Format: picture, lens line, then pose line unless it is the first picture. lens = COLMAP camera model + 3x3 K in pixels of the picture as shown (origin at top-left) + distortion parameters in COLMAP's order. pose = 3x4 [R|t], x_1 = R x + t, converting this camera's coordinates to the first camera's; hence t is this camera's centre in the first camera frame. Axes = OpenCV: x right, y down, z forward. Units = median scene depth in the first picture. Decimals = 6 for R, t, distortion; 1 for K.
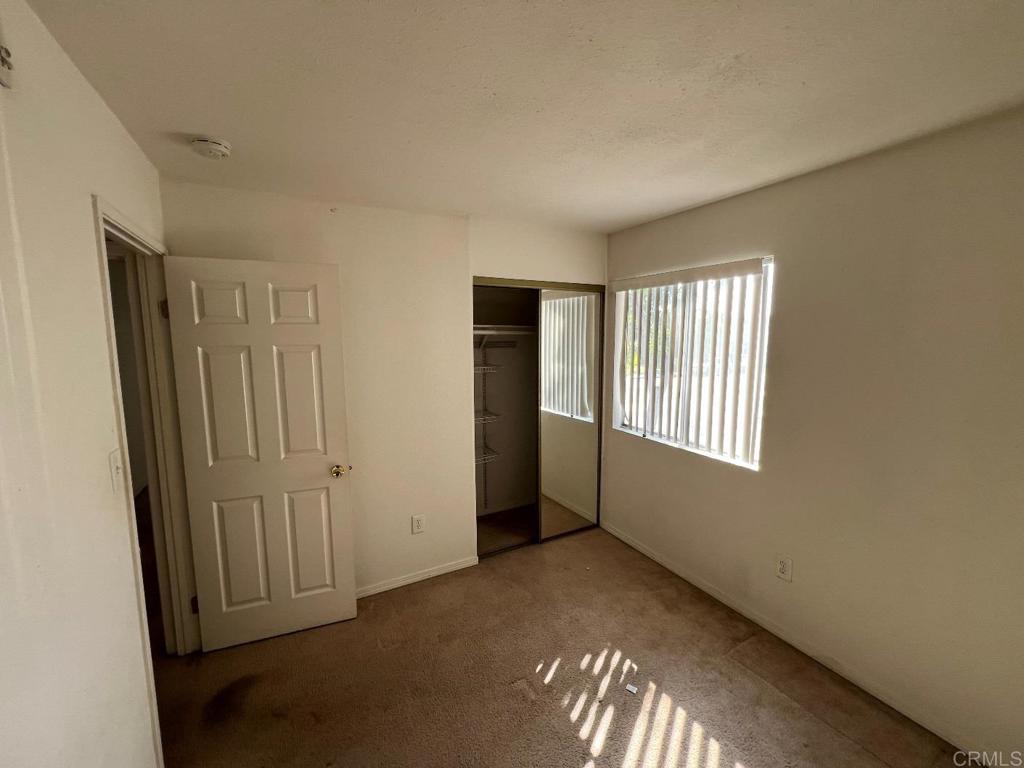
lens RADIAL K [[409.8, 0, 510.5], [0, 409.8, 386.6], [0, 0, 1]] dist [-0.003903, 0.001655]
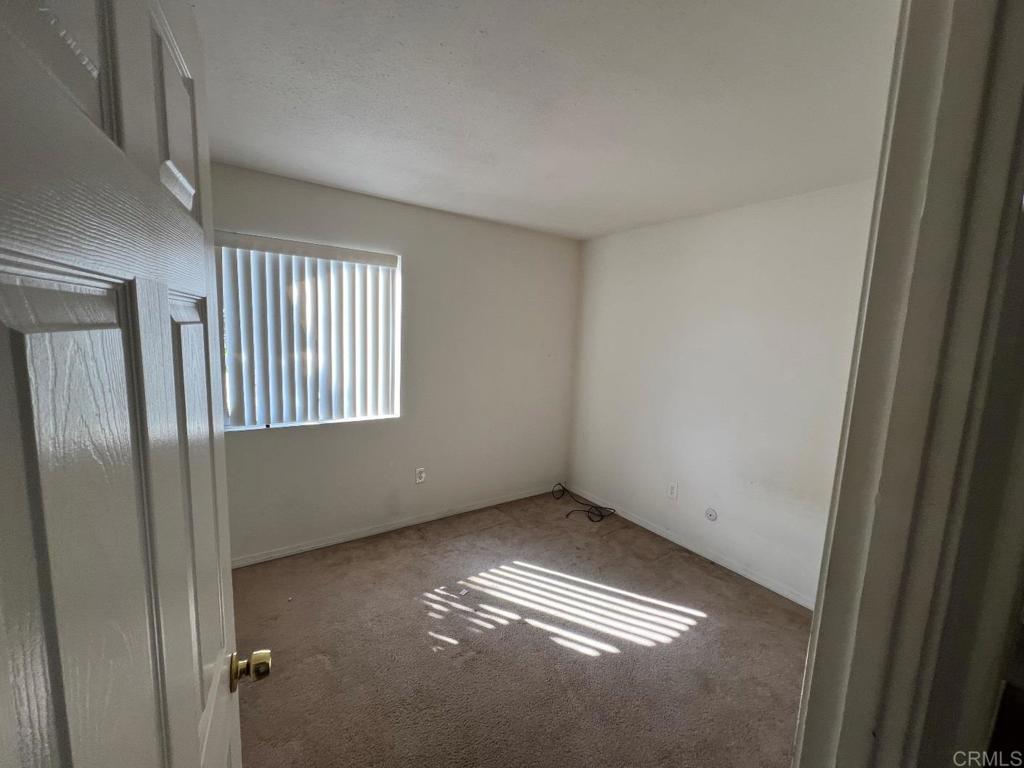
lens RADIAL K [[409.8, 0, 510.6], [0, 409.8, 381.9], [0, 0, 1]] dist [-0.003903, 0.001655]
pose [[-0.115152, -0.126827, 0.985218, -0.739394], [0.083264, 0.987093, 0.136800, -0.060407], [-0.989852, 0.097786, -0.103106, 0.761192]]
